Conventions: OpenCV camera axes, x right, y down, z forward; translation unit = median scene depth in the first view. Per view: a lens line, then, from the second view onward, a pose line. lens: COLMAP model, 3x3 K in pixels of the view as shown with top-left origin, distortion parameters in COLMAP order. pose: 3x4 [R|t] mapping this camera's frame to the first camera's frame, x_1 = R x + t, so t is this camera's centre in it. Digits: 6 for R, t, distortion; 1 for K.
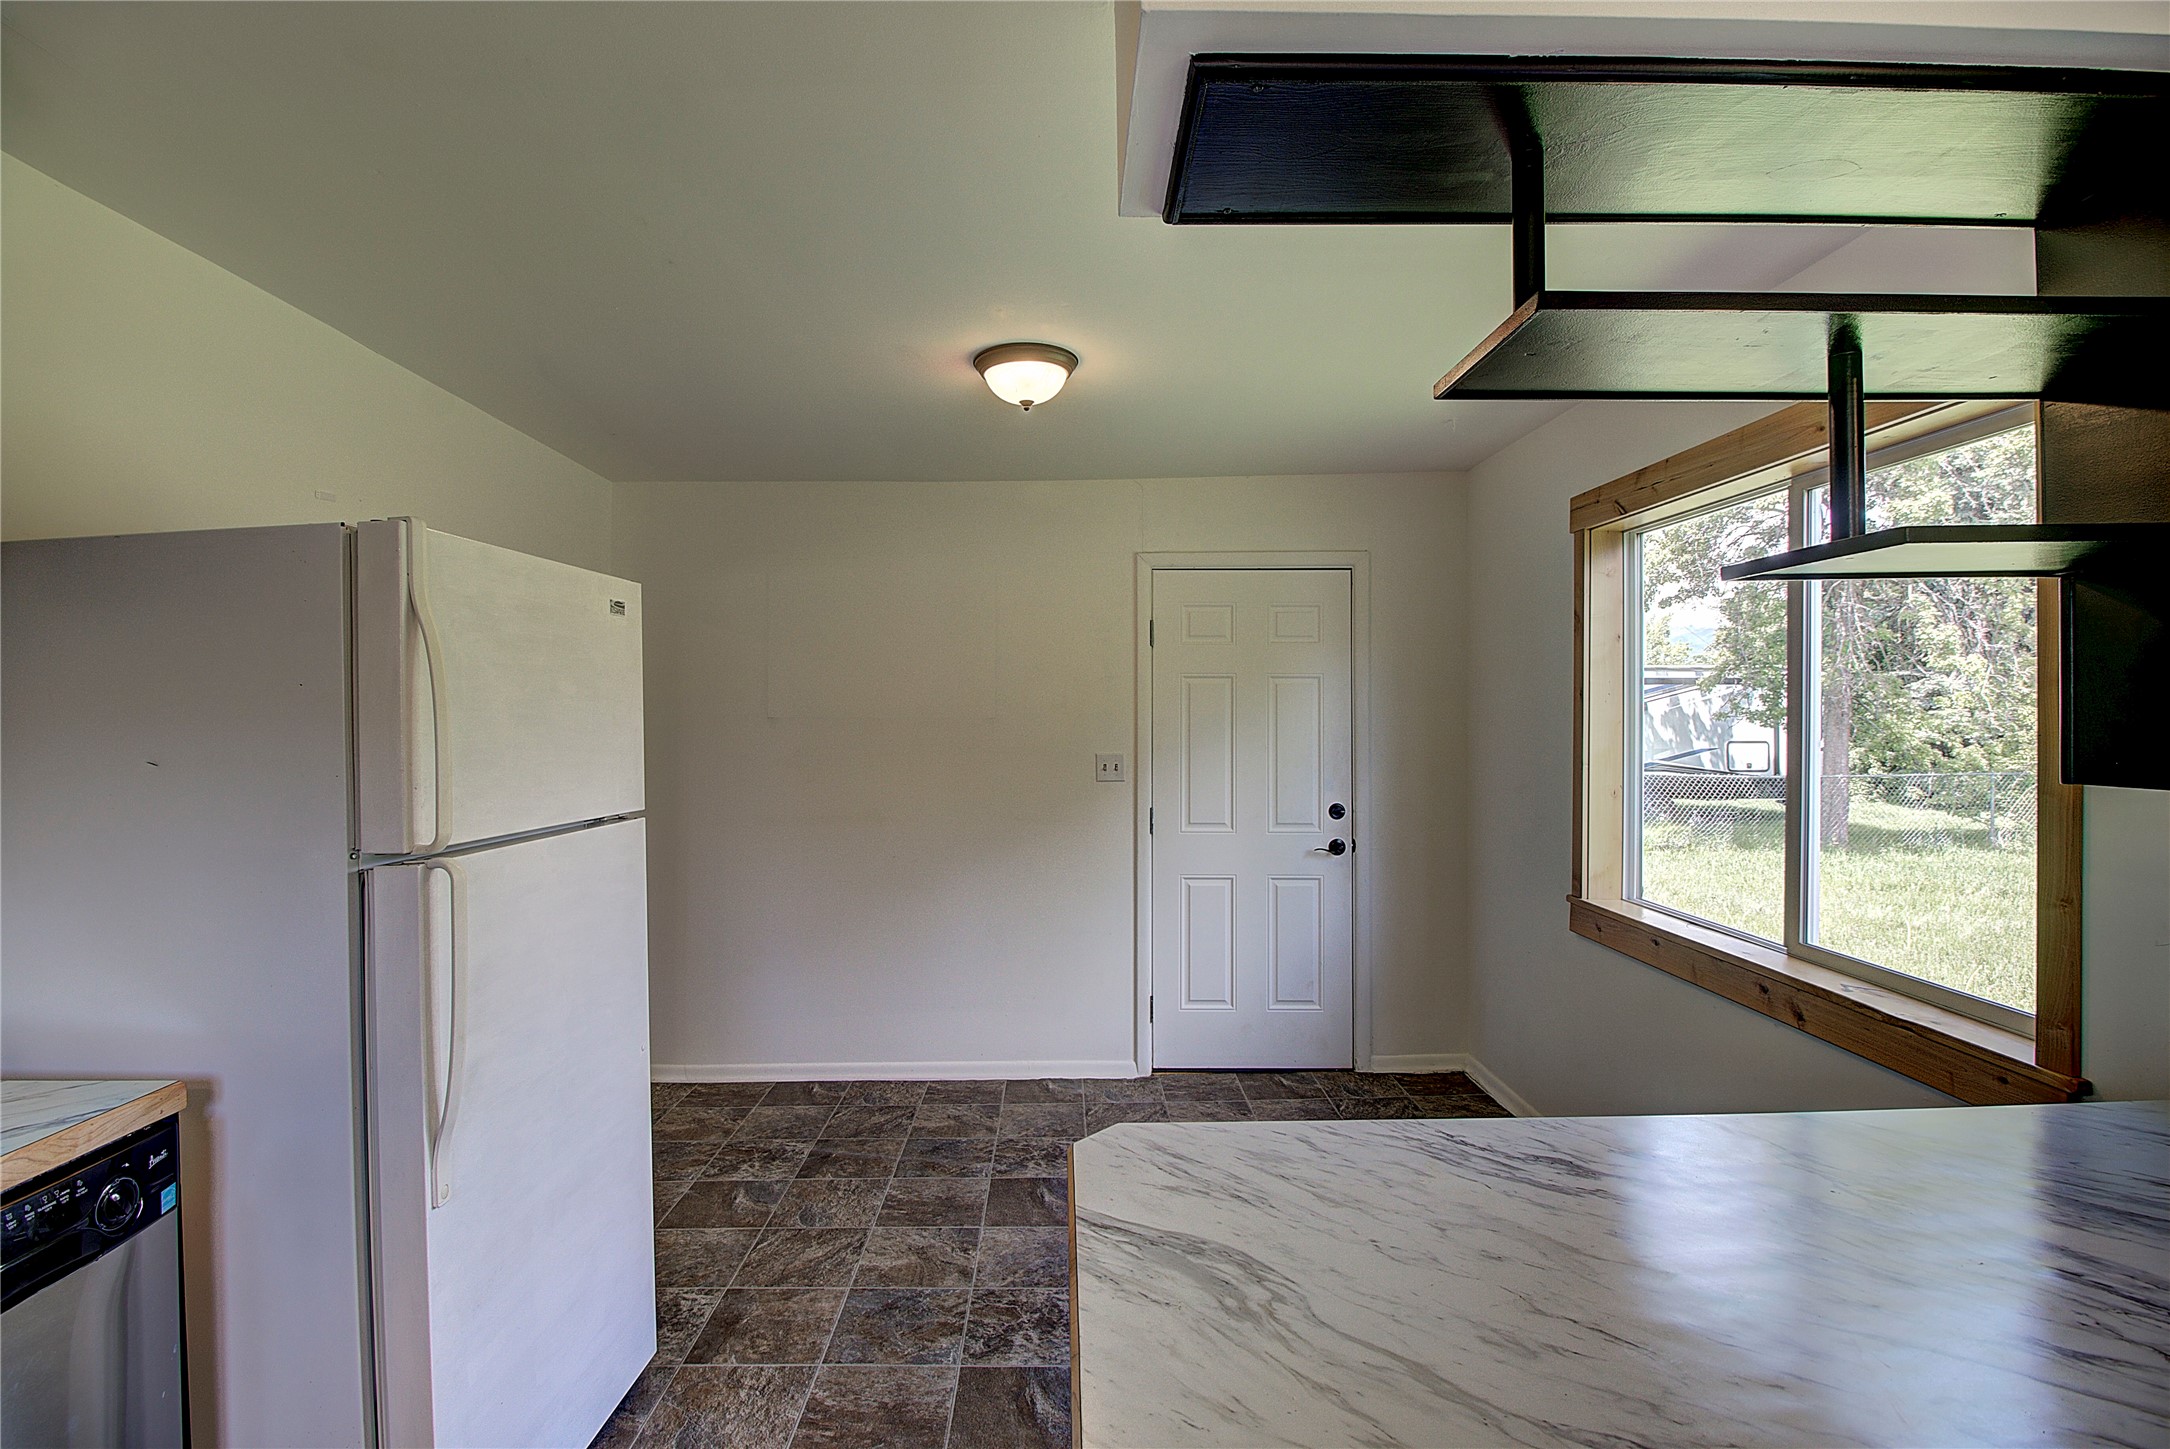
lens RADIAL K [[1053.3, 0, 1085.0], [0, 1053.3, 724.5], [0, 0, 1]] dist [0.000391, -0.000096]
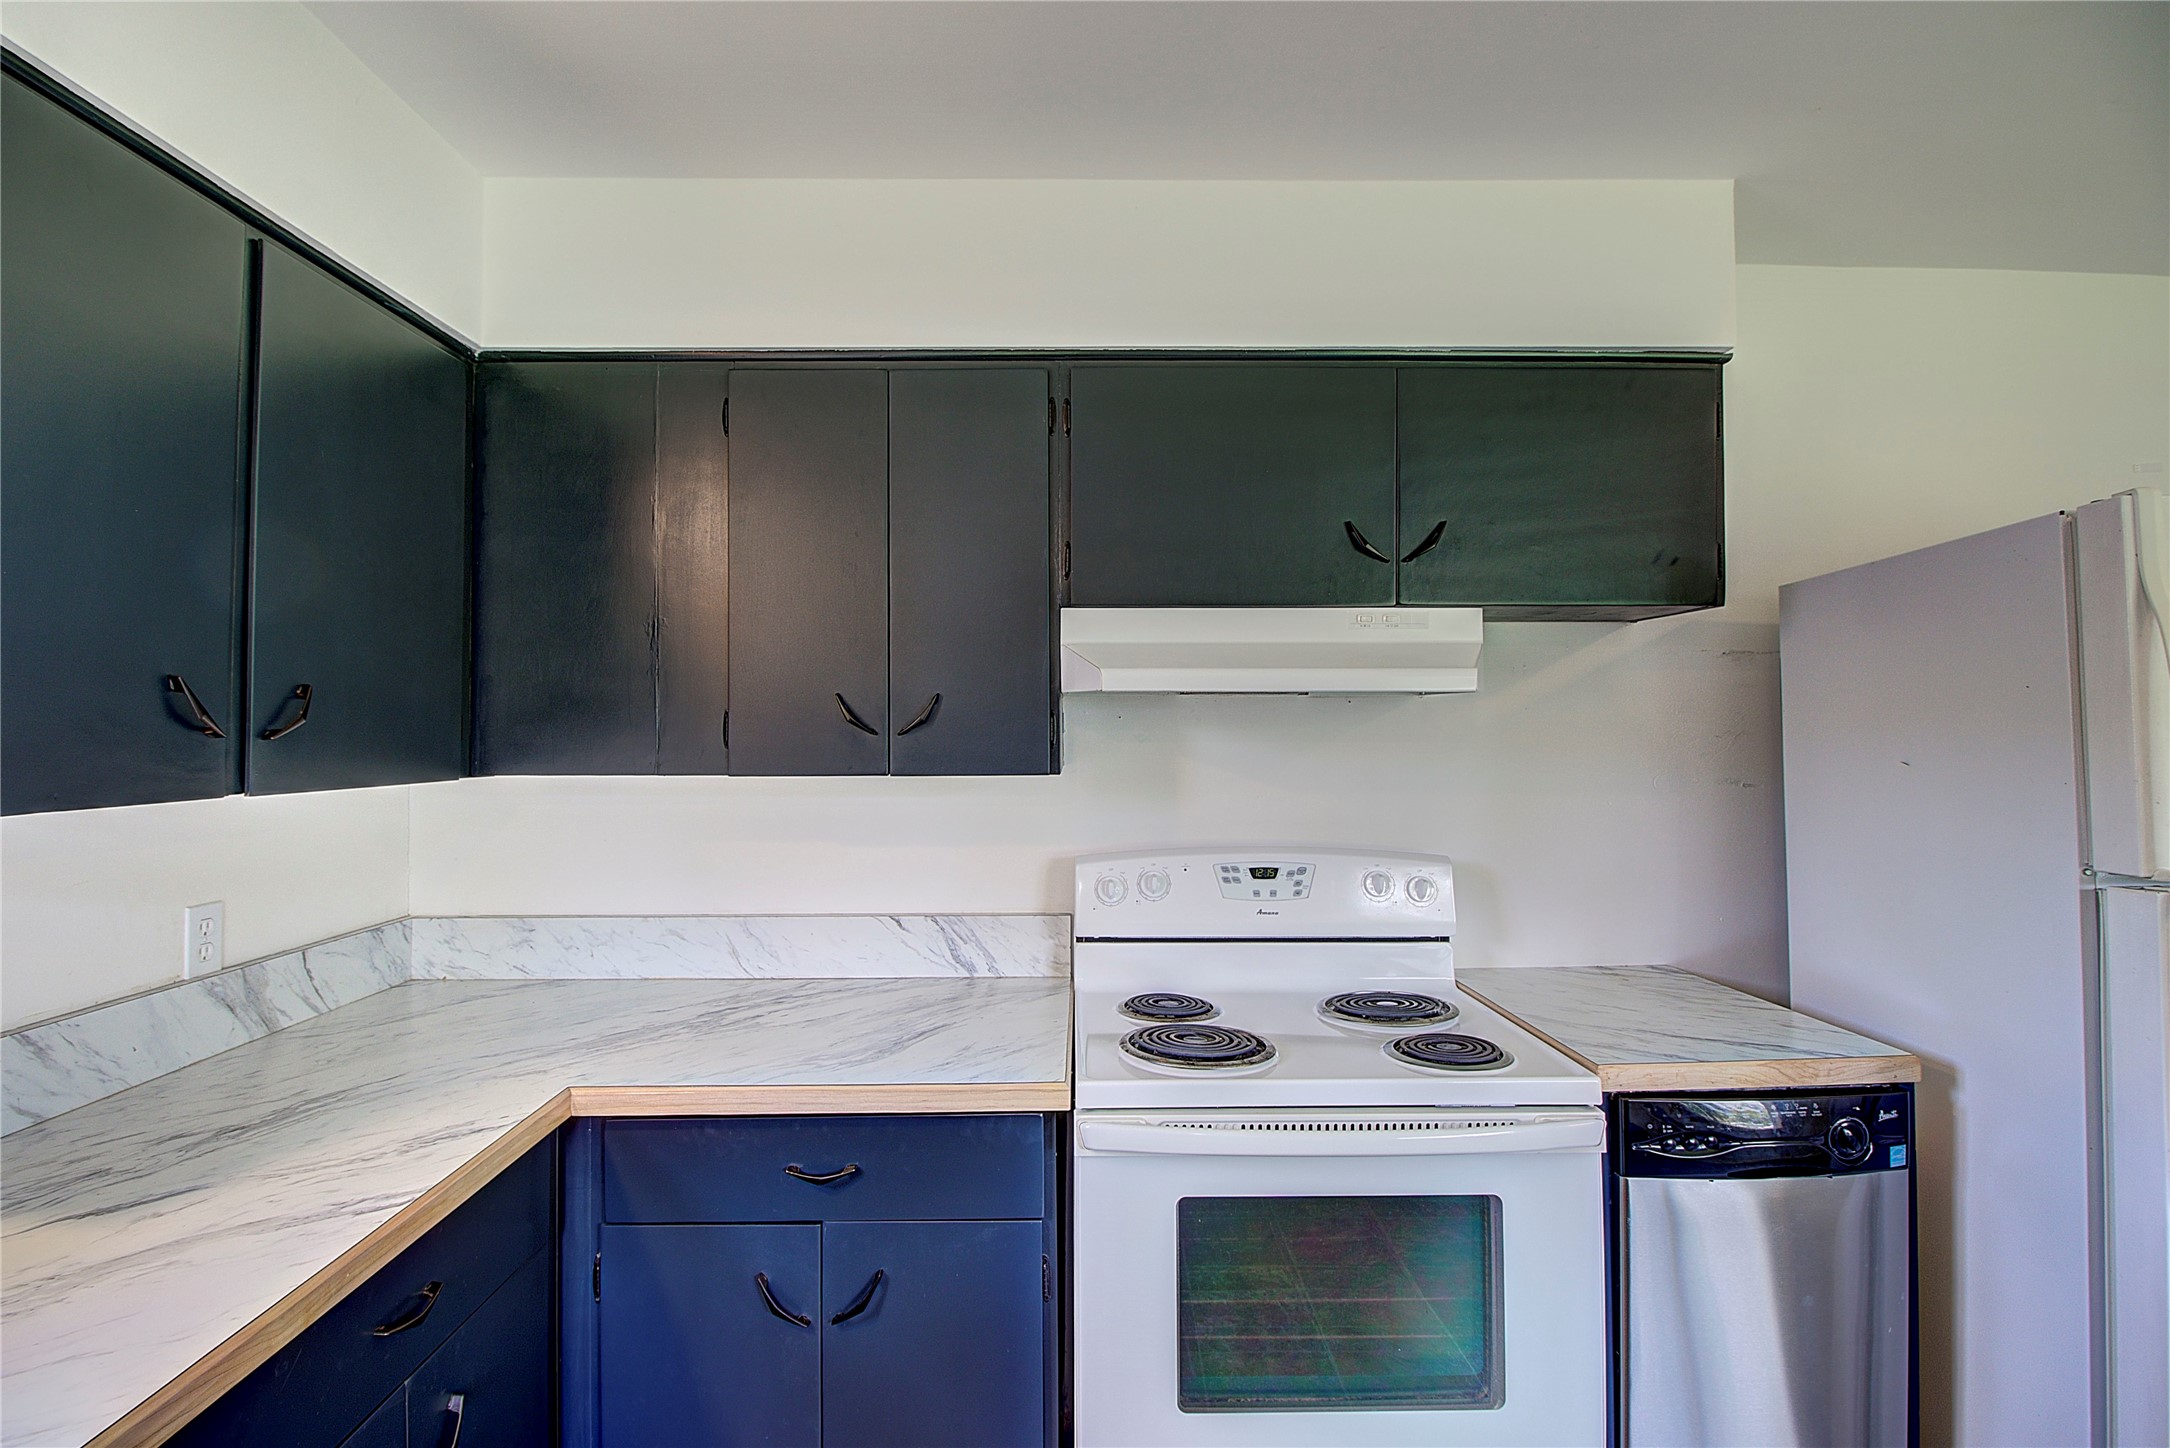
lens RADIAL K [[994.3, 0, 1074.3], [0, 994.3, 702.8], [0, 0, 1]] dist [0.002083, -0.013947]
pose [[-0.005892, -0.021959, -0.999742, 0.176886], [-0.001860, 0.999757, -0.021948, -0.001524], [0.999981, 0.001730, -0.005931, 0.138380]]
